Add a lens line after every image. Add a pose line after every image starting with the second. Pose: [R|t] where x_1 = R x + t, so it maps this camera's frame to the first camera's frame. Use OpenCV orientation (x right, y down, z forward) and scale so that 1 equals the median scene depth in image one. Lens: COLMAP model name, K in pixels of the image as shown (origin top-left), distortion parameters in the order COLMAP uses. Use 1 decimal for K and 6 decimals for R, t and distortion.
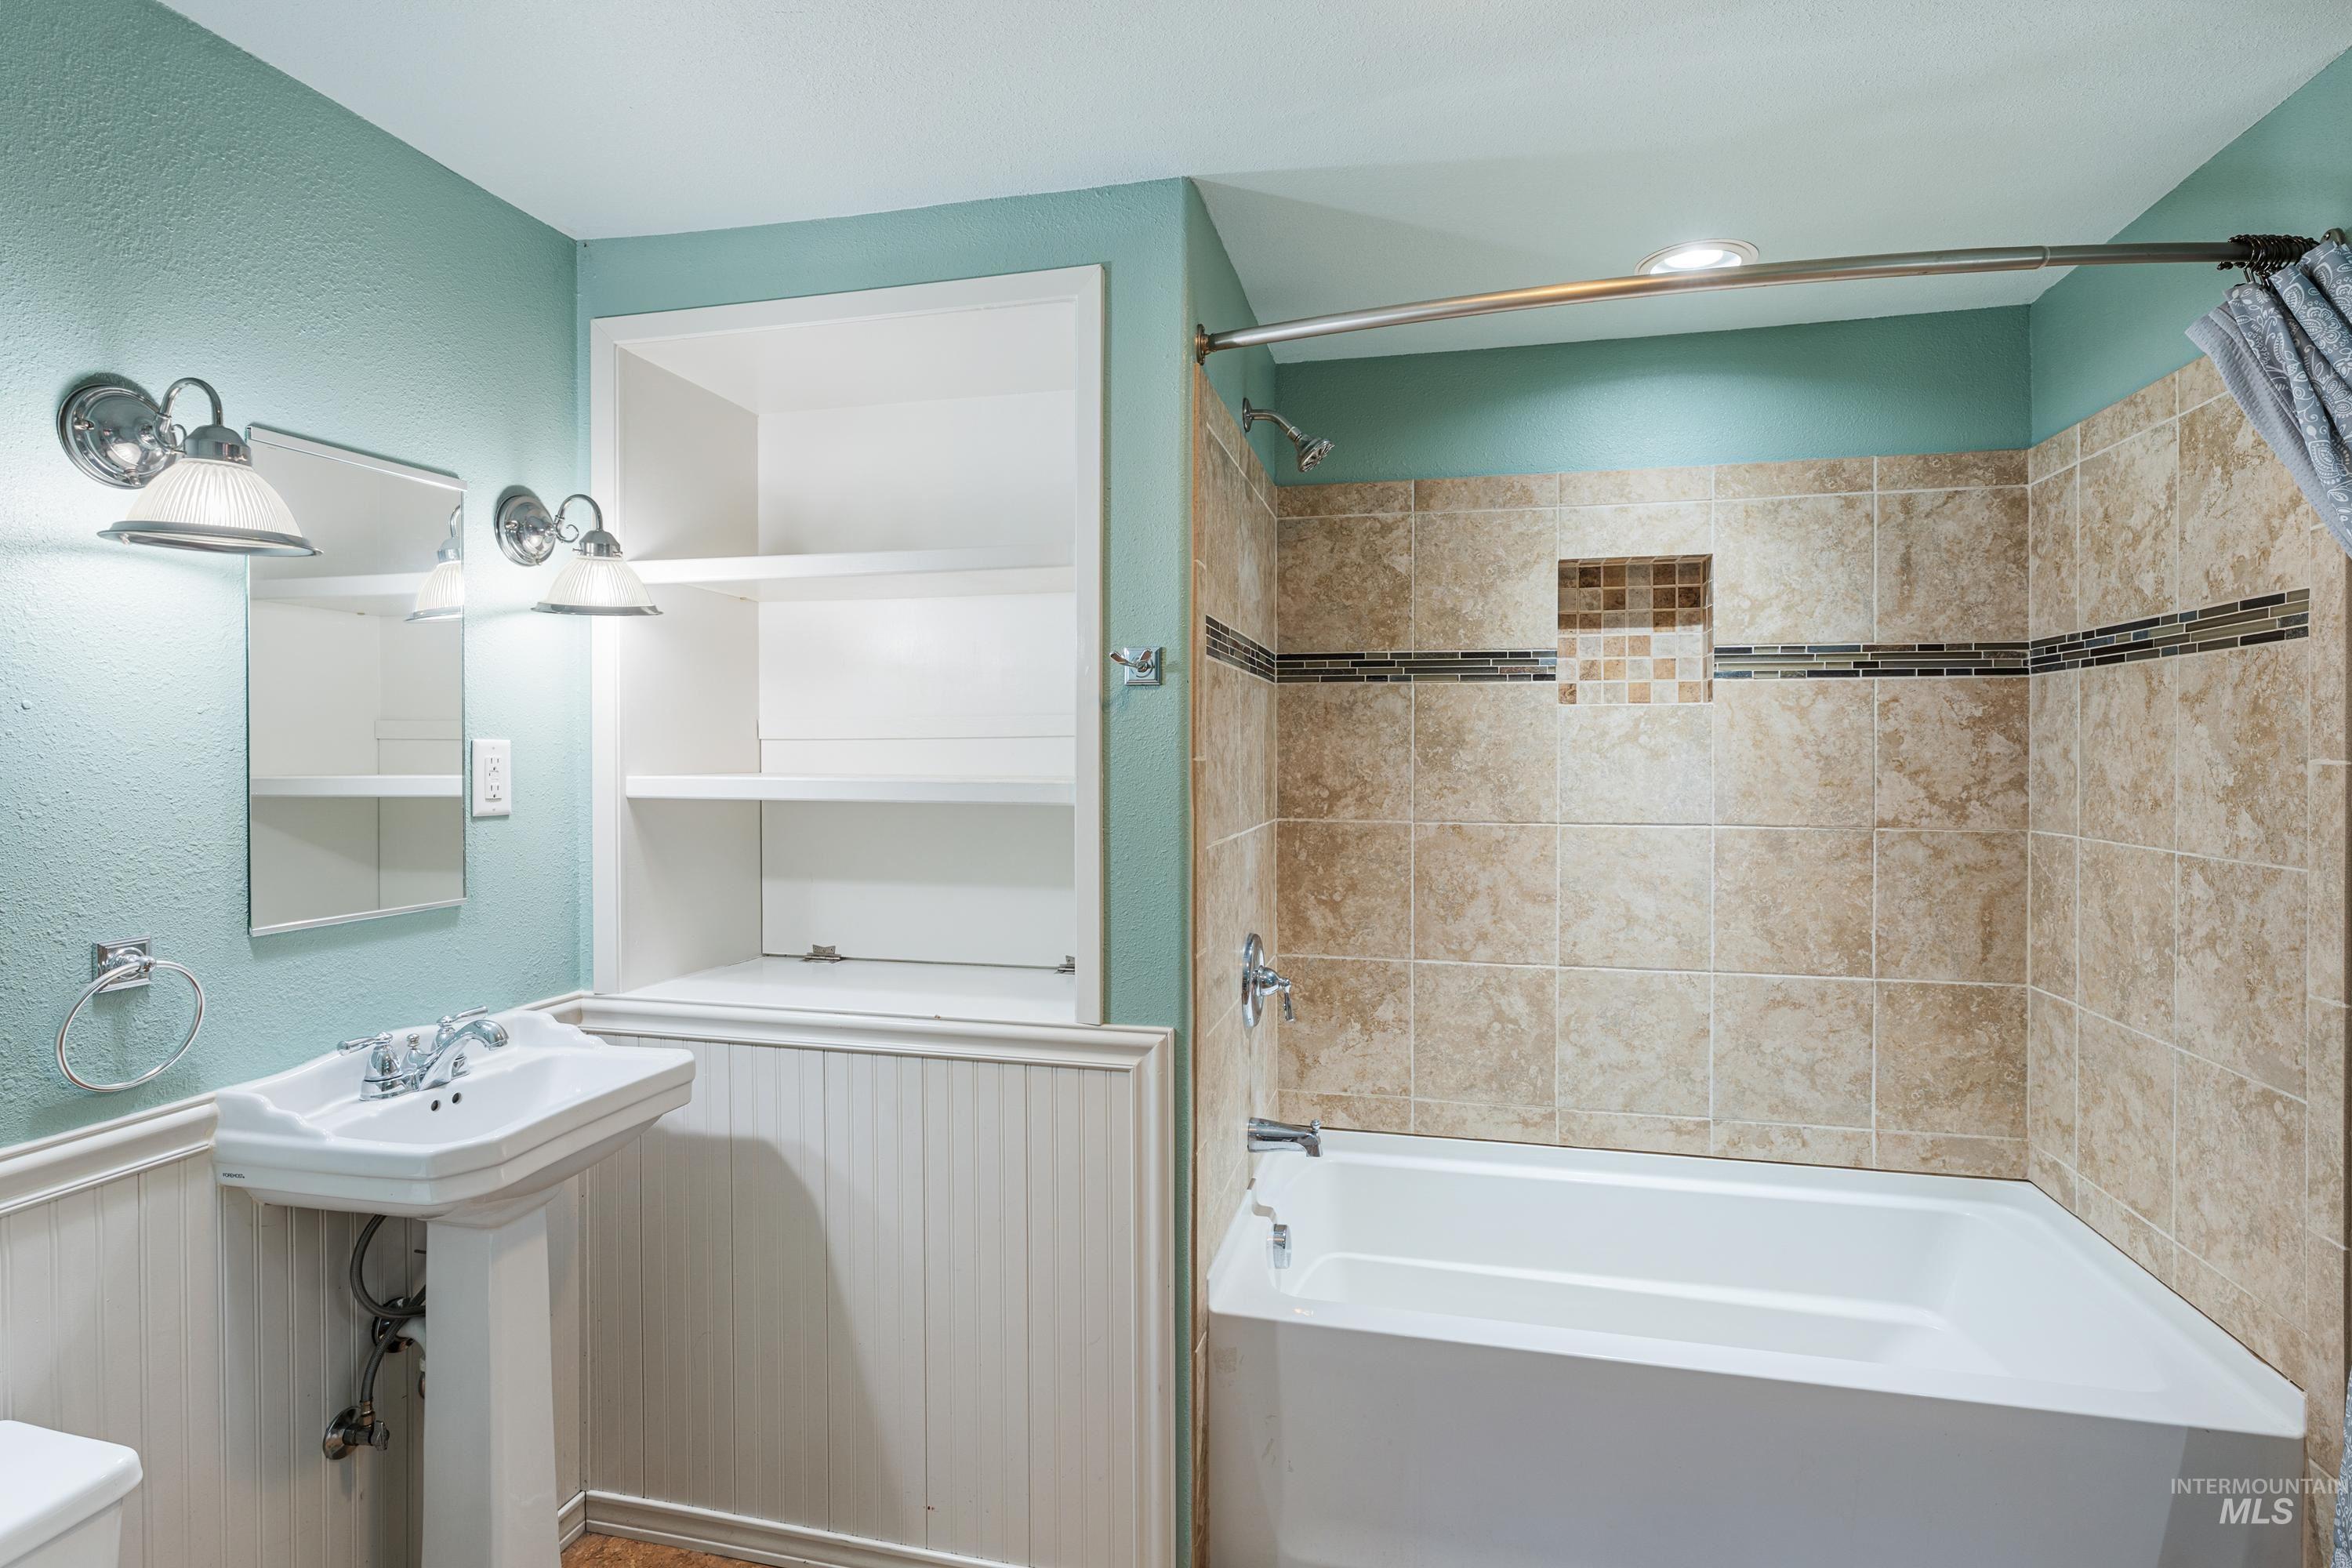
lens RADIAL K [[1206.9, 0, 1170.2], [0, 1206.9, 765.8], [0, 0, 1]] dist [-0.002531, 0.001343]
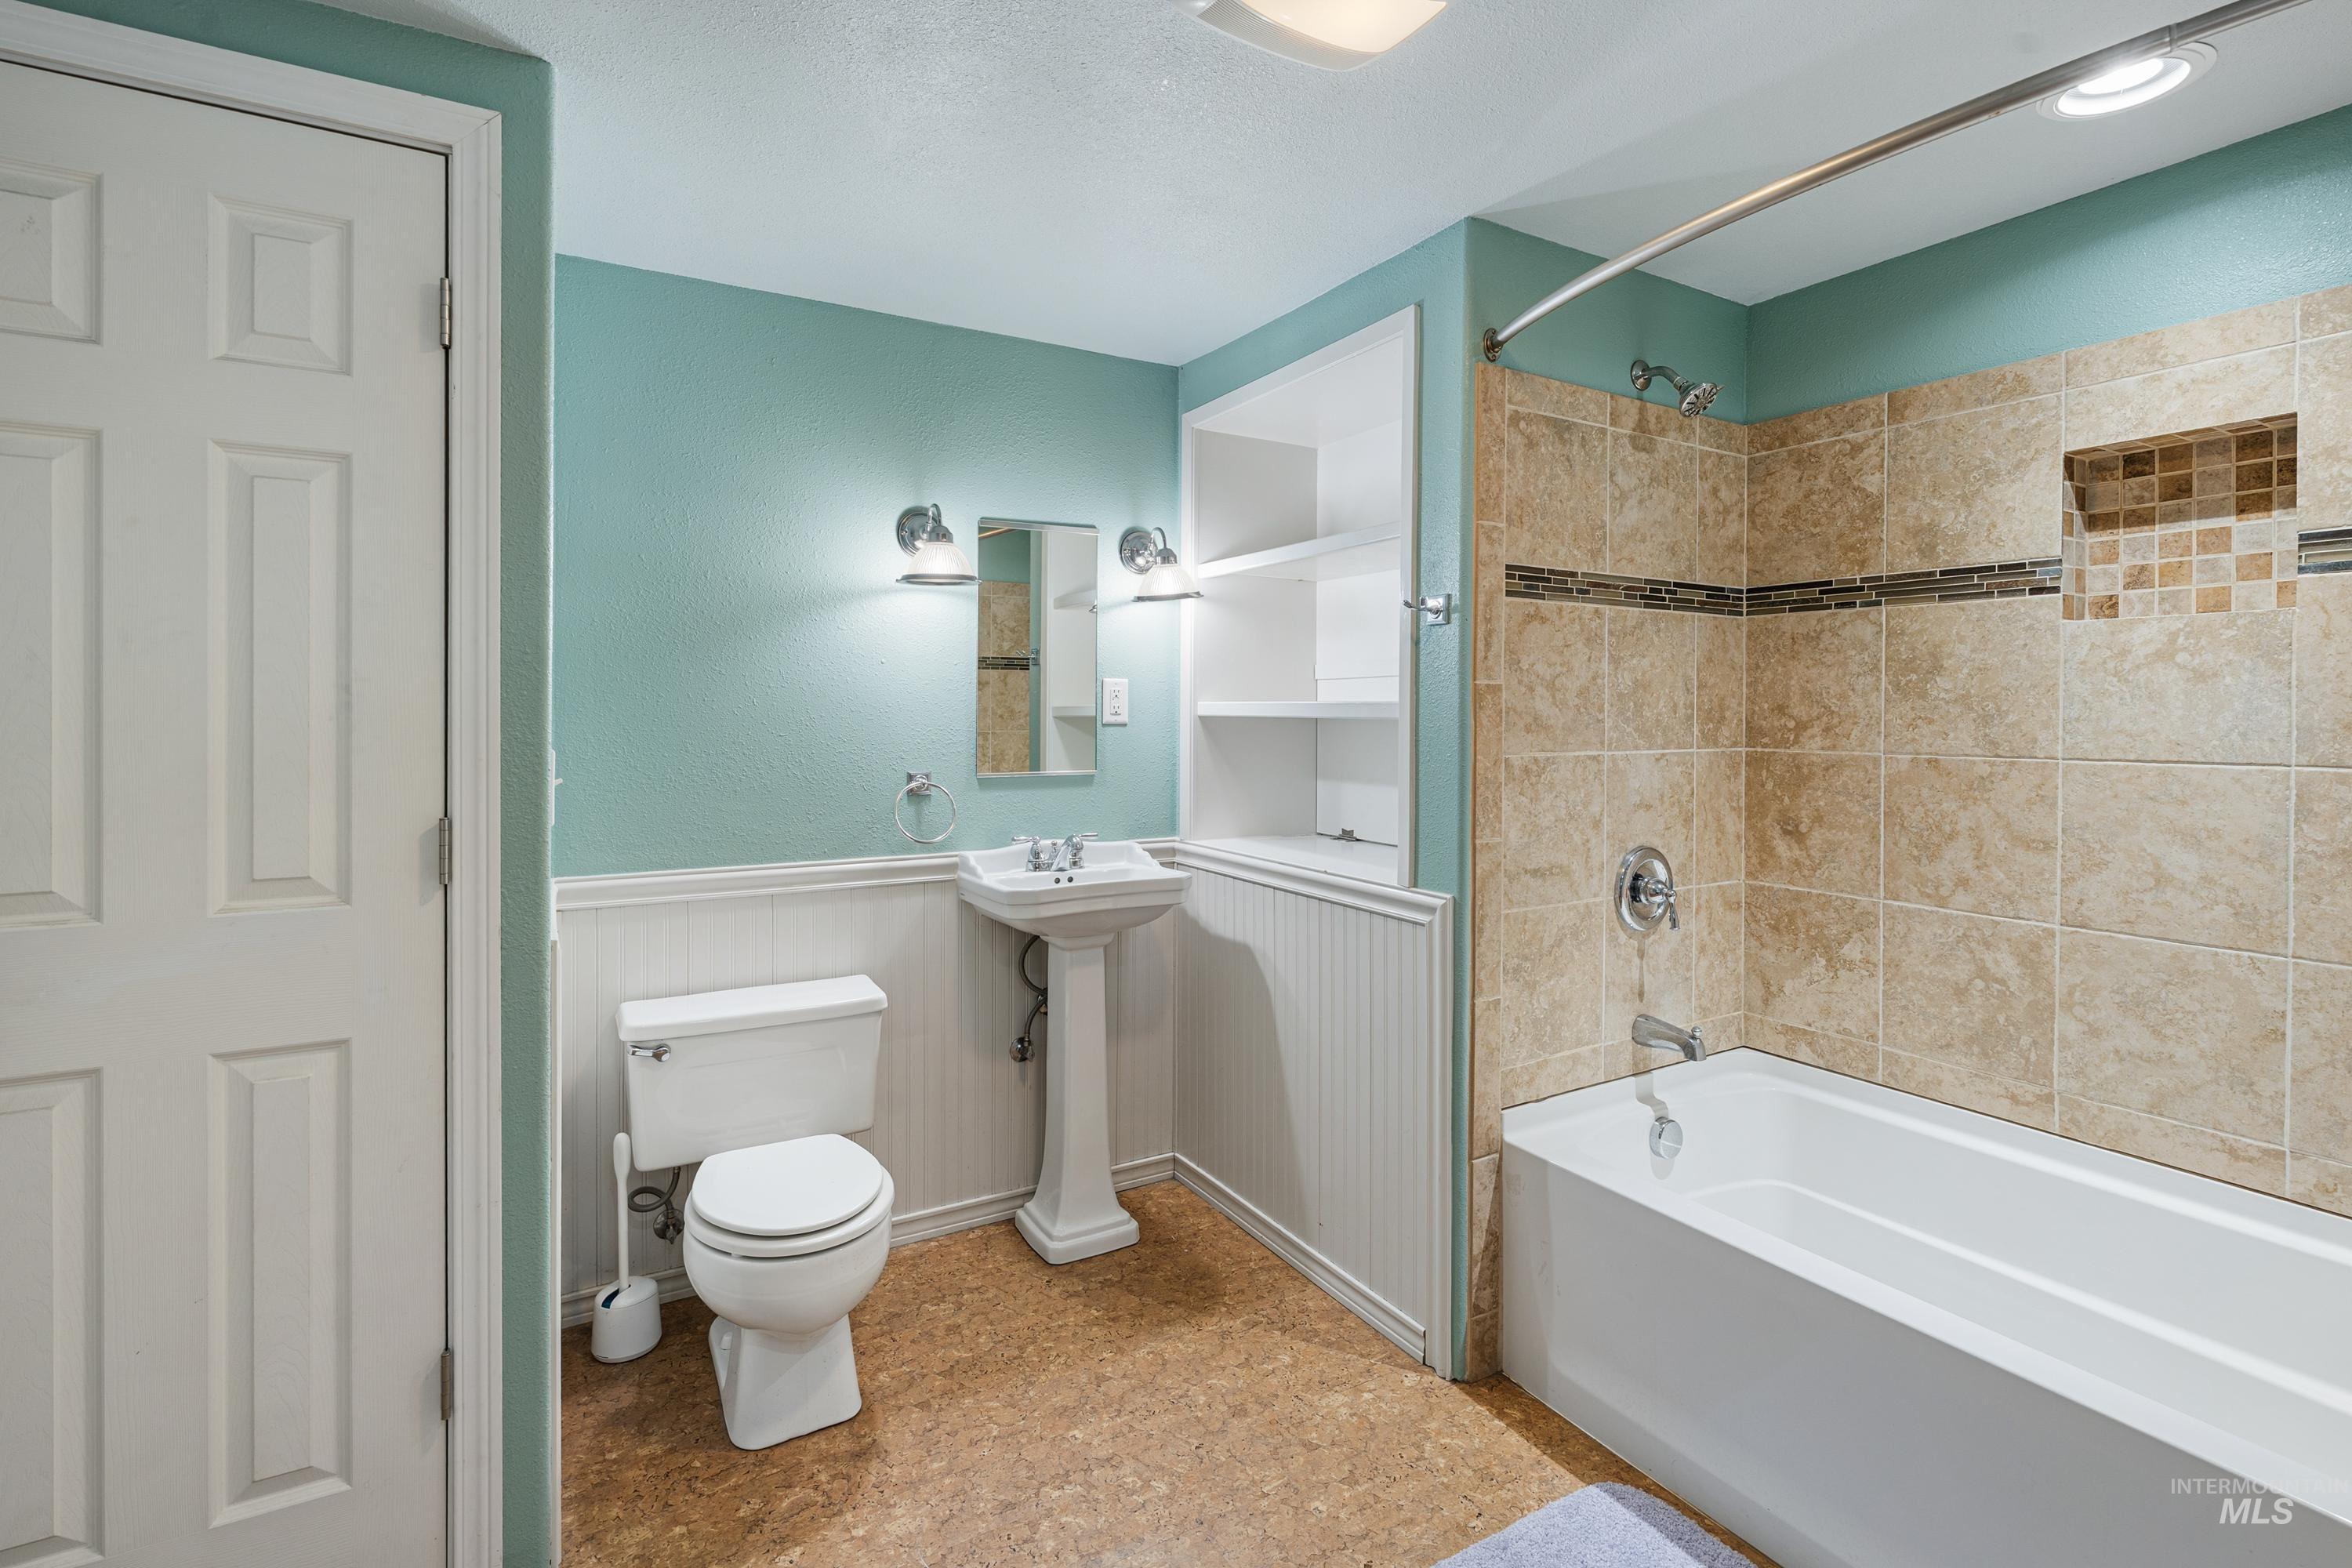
lens RADIAL K [[1083.3, 0, 1136.5], [0, 1083.3, 722.1], [0, 0, 1]] dist [0.005288, 0.001370]
pose [[0.680249, 0.009545, -0.732919, 0.453843], [-0.011818, 0.999928, 0.002053, 0.028218], [0.732886, 0.007265, 0.680313, -0.010287]]
